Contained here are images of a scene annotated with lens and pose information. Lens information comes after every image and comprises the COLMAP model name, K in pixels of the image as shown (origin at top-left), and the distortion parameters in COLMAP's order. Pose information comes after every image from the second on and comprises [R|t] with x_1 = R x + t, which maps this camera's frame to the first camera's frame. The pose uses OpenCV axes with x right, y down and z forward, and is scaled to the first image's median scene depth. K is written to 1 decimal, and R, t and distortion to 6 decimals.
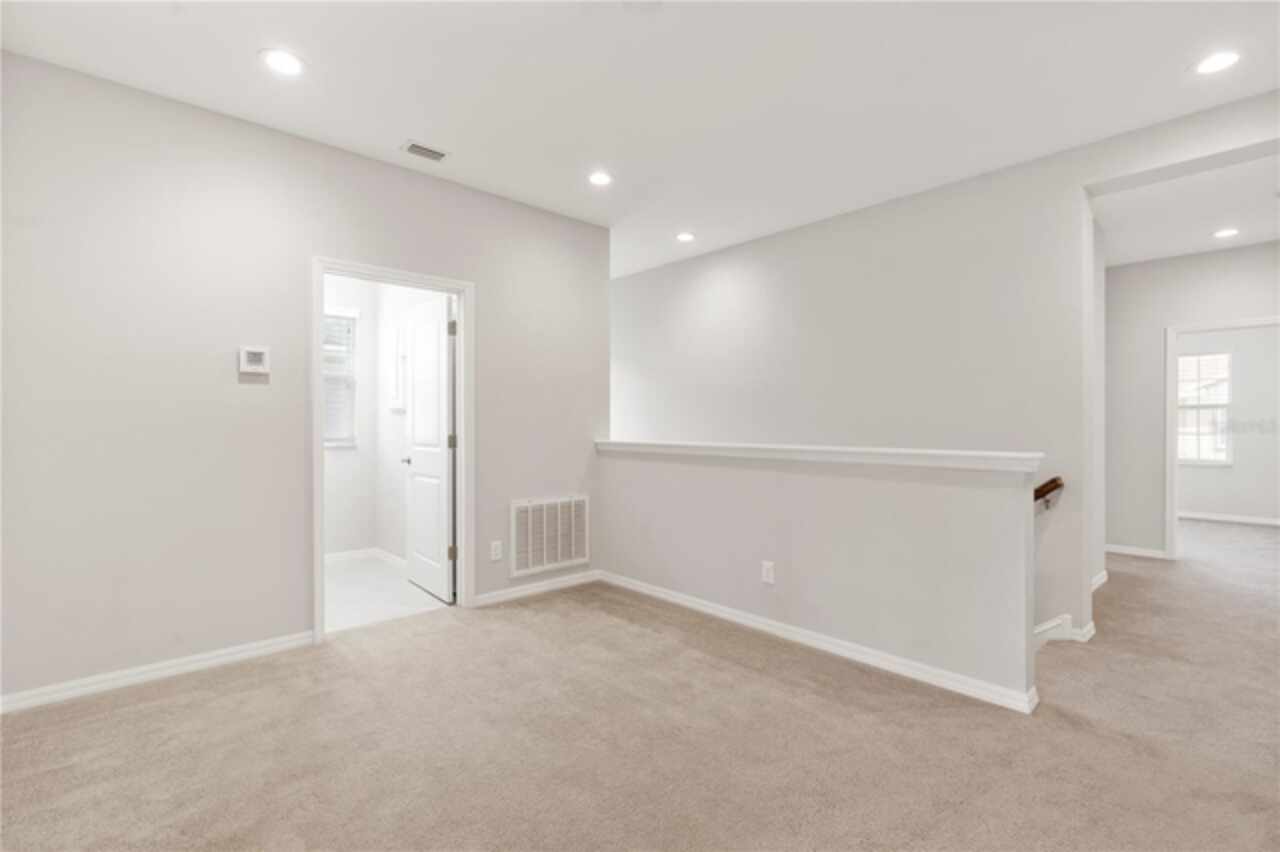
lens RADIAL K [[580.8, 0, 639.8], [0, 580.8, 424.5], [0, 0, 1]] dist [-0.001342, -0.000254]
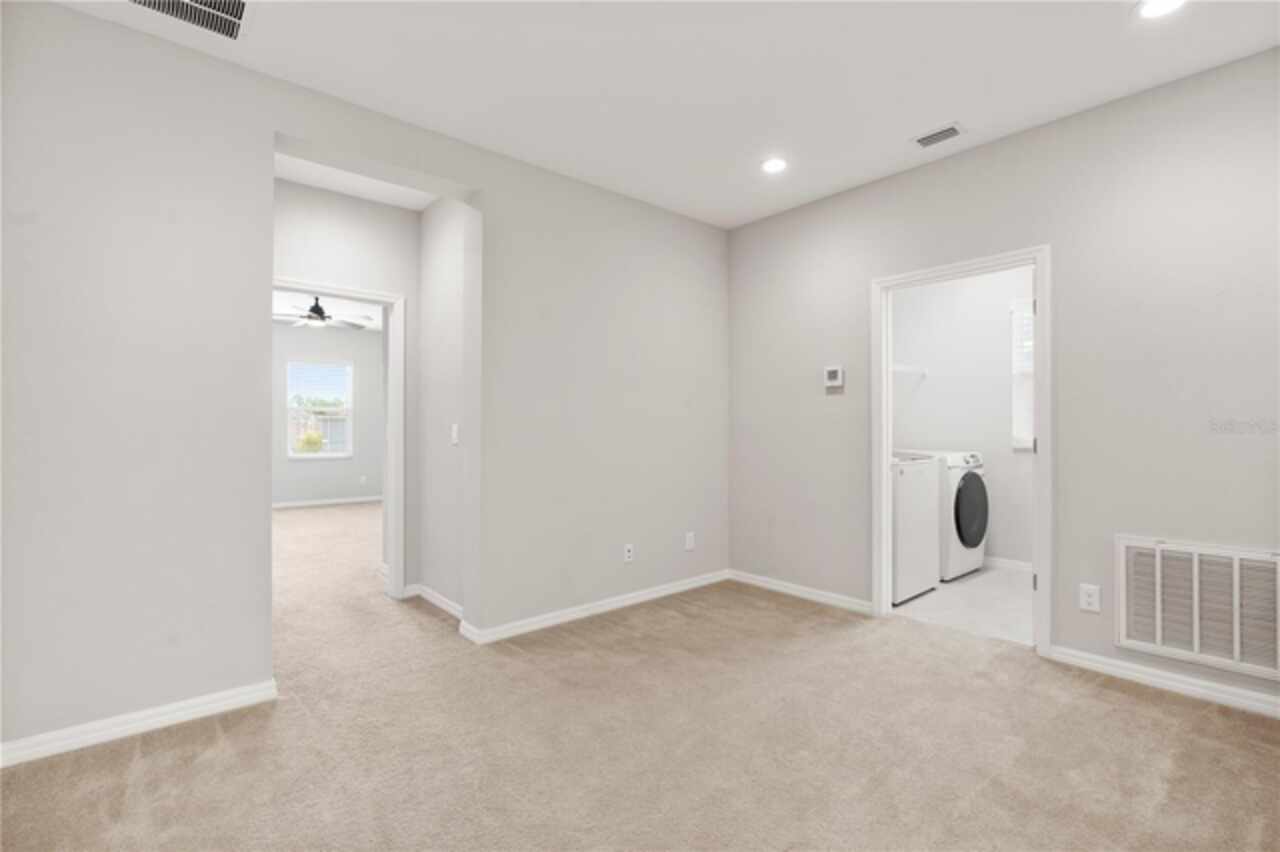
lens RADIAL K [[580.8, 0, 639.8], [0, 580.8, 424.5], [0, 0, 1]] dist [-0.001342, -0.000254]
pose [[-0.029505, -0.012168, -0.999491, 0.571266], [0.002395, 0.999922, -0.012244, 0.009832], [0.999562, -0.002755, -0.029474, 0.528395]]
